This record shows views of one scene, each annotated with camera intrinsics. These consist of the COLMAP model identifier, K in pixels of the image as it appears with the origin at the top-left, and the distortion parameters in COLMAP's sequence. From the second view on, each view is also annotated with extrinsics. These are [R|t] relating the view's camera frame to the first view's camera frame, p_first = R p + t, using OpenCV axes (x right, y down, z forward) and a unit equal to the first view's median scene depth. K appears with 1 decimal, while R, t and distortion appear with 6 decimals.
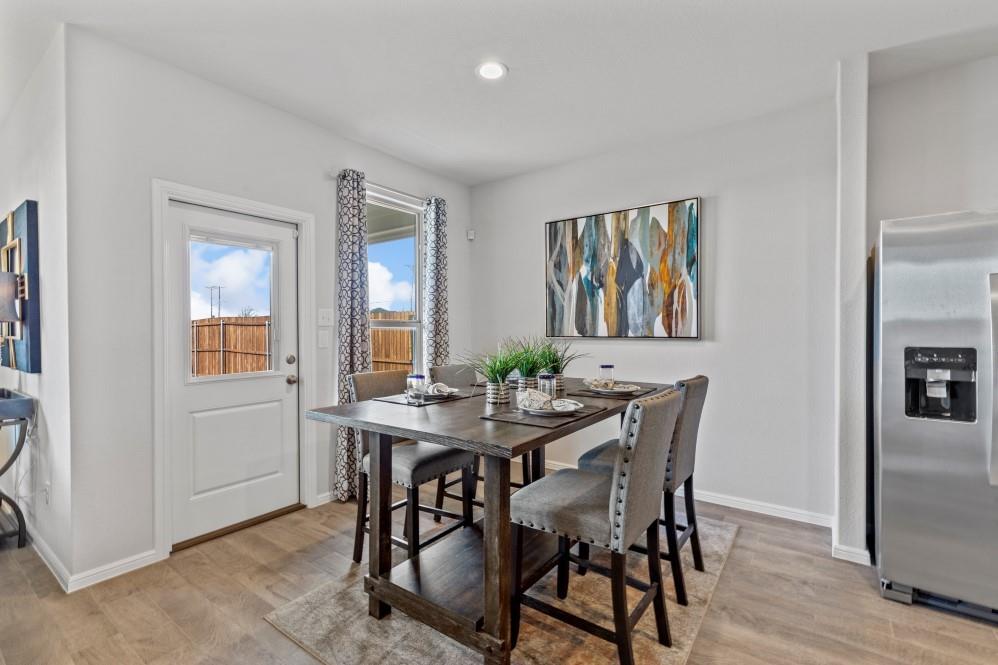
lens RADIAL K [[445.8, 0, 502.5], [0, 445.8, 333.3], [0, 0, 1]] dist [0.010603, -0.002983]
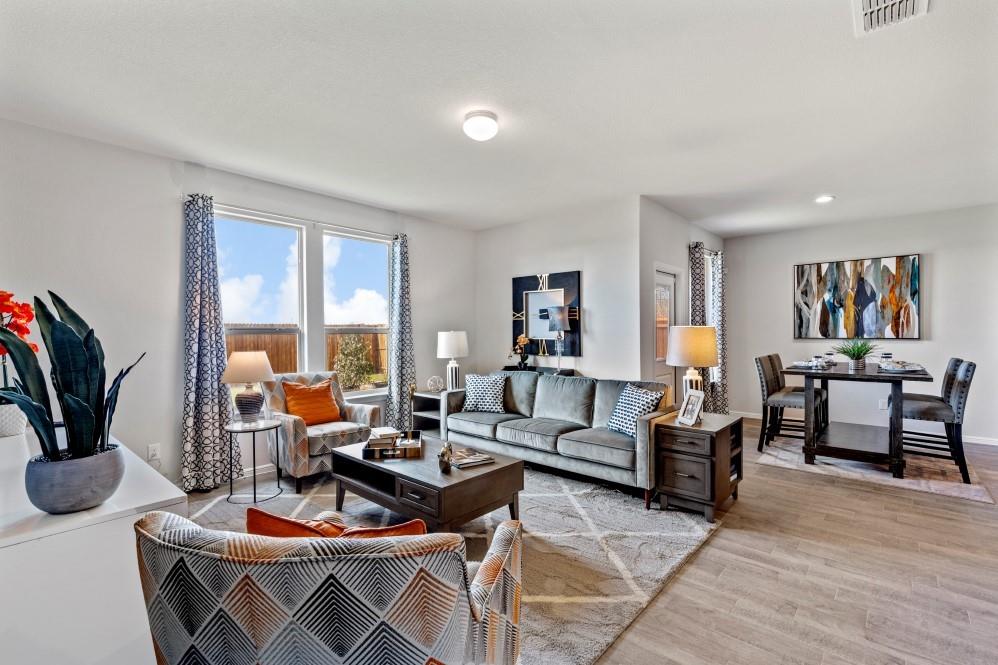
lens RADIAL K [[445.8, 0, 503.4], [0, 445.8, 333.9], [0, 0, 1]] dist [0.010603, -0.002983]
pose [[0.995464, -0.002471, -0.095103, -0.881845], [0.002214, 0.999994, -0.002811, -0.005279], [0.095110, 0.002588, 0.995463, -0.756495]]
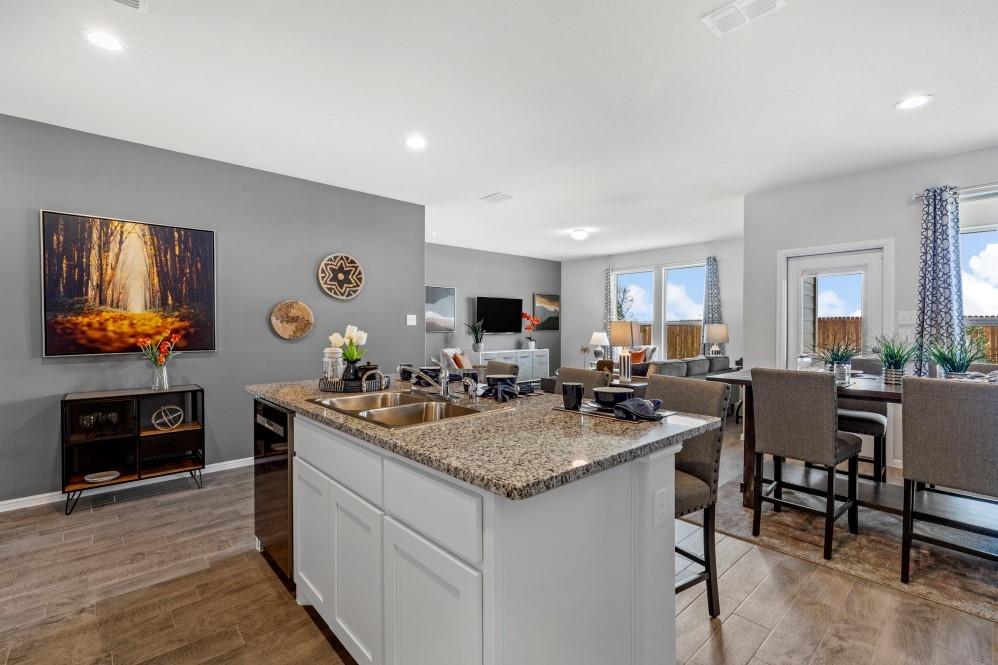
lens RADIAL K [[445.8, 0, 499.4], [0, 445.8, 332.8], [0, 0, 1]] dist [0.010603, -0.002983]
pose [[-0.203130, 0.014569, -0.979043, 0.960736], [-0.008084, 0.999830, 0.016555, -0.005401], [0.979118, 0.011277, -0.202977, 0.148309]]
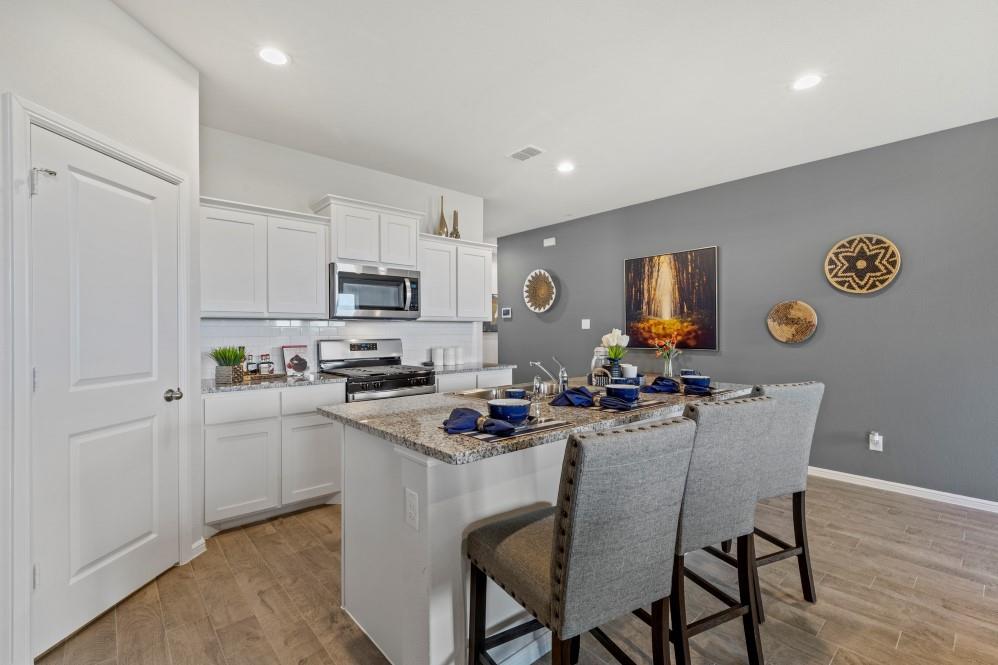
lens RADIAL K [[445.8, 0, 501.6], [0, 445.8, 333.8], [0, 0, 1]] dist [0.010603, -0.002983]
pose [[-0.976725, 0.002854, 0.214478, 0.346073], [0.006385, 0.999855, 0.015773, -0.008191], [-0.214402, 0.016776, -0.976601, 0.607581]]
